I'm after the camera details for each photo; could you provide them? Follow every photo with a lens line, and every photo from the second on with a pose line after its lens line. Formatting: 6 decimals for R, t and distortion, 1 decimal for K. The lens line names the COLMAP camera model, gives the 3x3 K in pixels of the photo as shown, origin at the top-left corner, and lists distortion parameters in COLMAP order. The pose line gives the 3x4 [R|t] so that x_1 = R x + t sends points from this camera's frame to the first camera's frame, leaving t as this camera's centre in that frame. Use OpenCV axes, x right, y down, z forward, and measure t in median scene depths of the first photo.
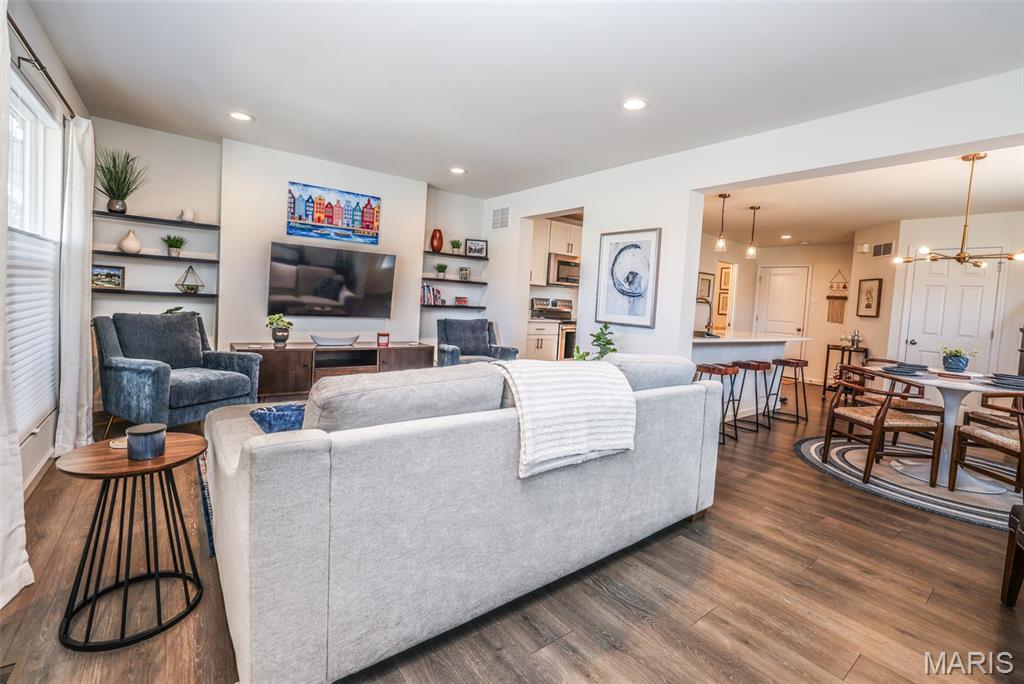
lens RADIAL K [[449.9, 0, 511.2], [0, 449.9, 324.7], [0, 0, 1]] dist [-0.041066, 0.015897]
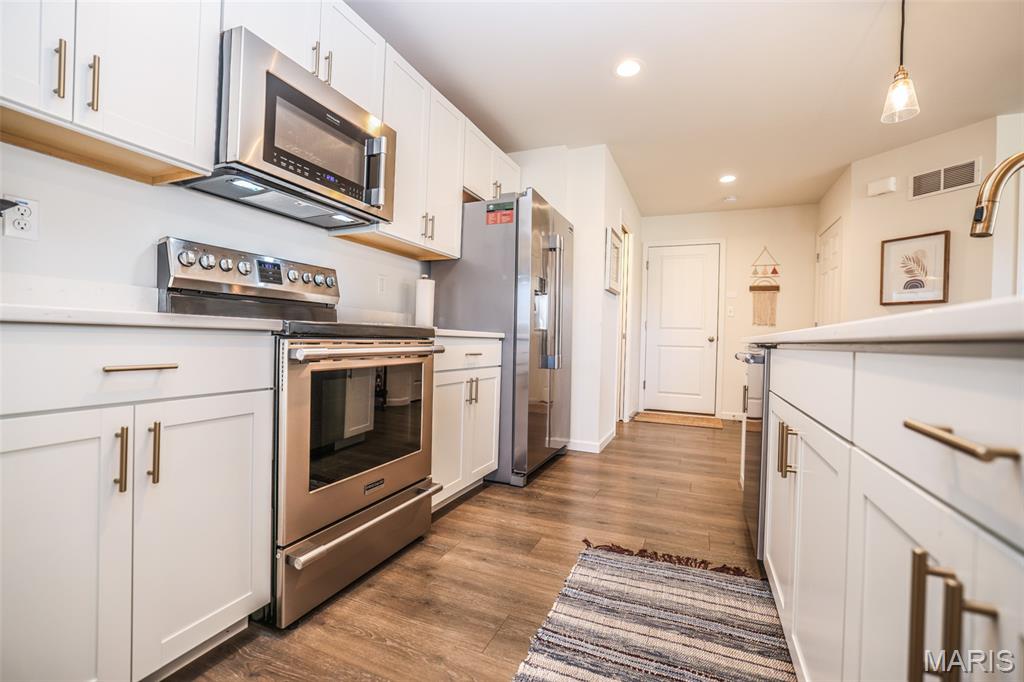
lens RADIAL K [[441.6, 0, 511.3], [0, 441.6, 340.8], [0, 0, 1]] dist [-0.048418, 0.020715]
pose [[0.873684, -0.040112, 0.484837, 0.119608], [0.054655, 0.998379, -0.015890, 0.010870], [-0.483414, 0.040381, 0.874460, 0.884370]]
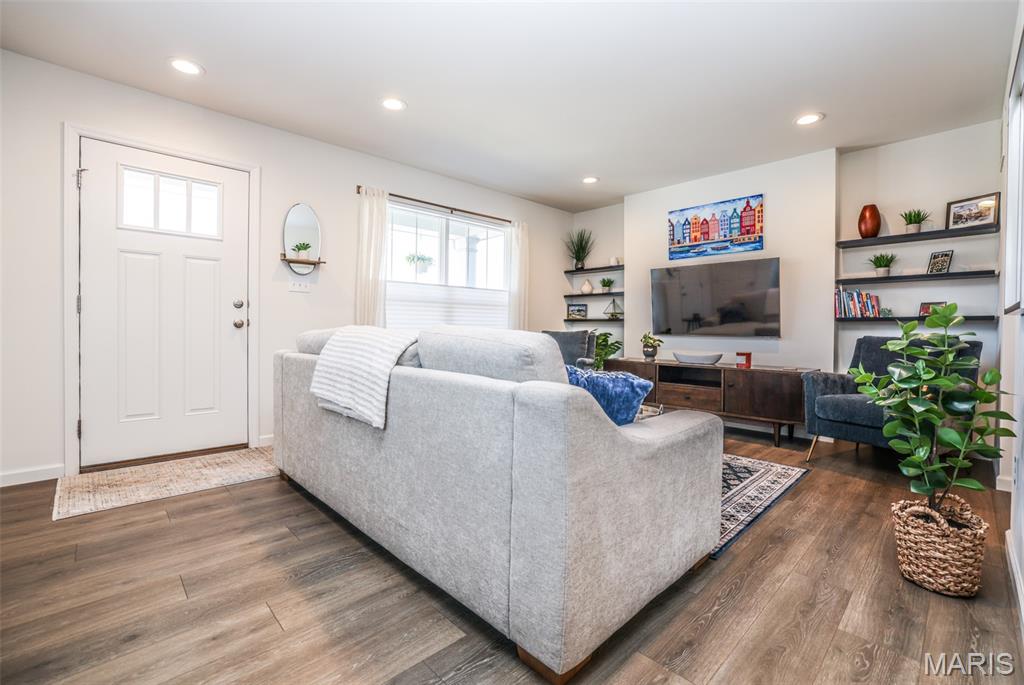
lens RADIAL K [[442.8, 0, 515.3], [0, 442.8, 335.2], [0, 0, 1]] dist [-0.020564, 0.000542]
pose [[0.109999, -0.043136, -0.992995, 0.430091], [-0.059893, 0.996955, -0.049942, 0.047311], [0.992126, 0.064967, 0.107080, 0.430309]]
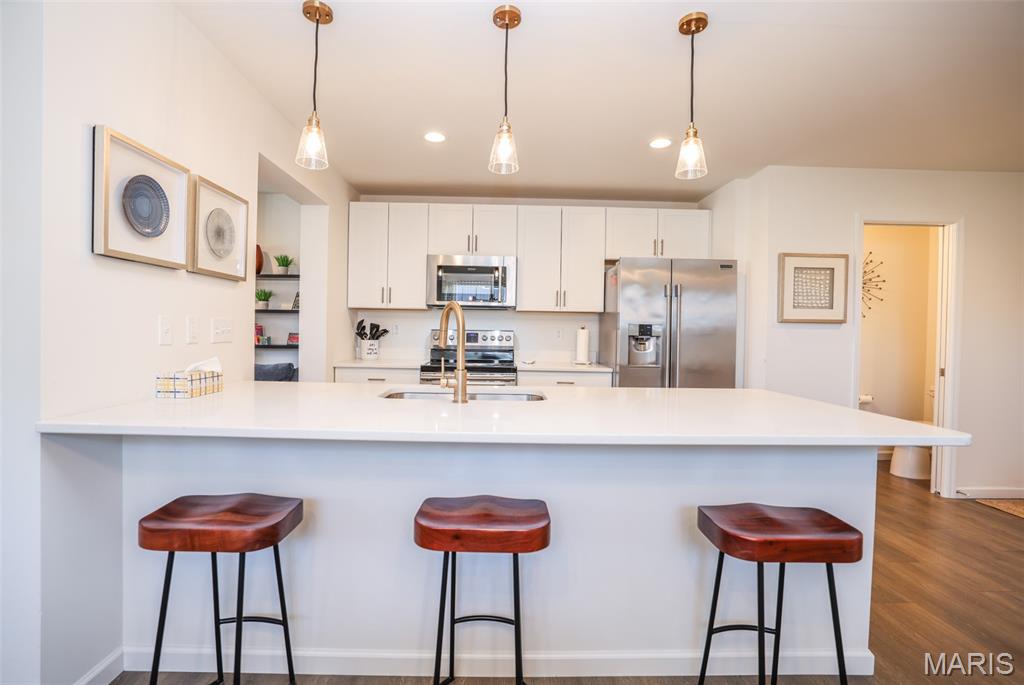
lens RADIAL K [[454.5, 0, 501.6], [0, 454.5, 335.6], [0, 0, 1]] dist [-0.034581, 0.000354]
pose [[0.802576, -0.041183, -0.595126, 0.635584], [-0.002010, 0.997422, -0.071733, -0.006287], [0.596546, 0.058767, 0.800424, 0.672781]]
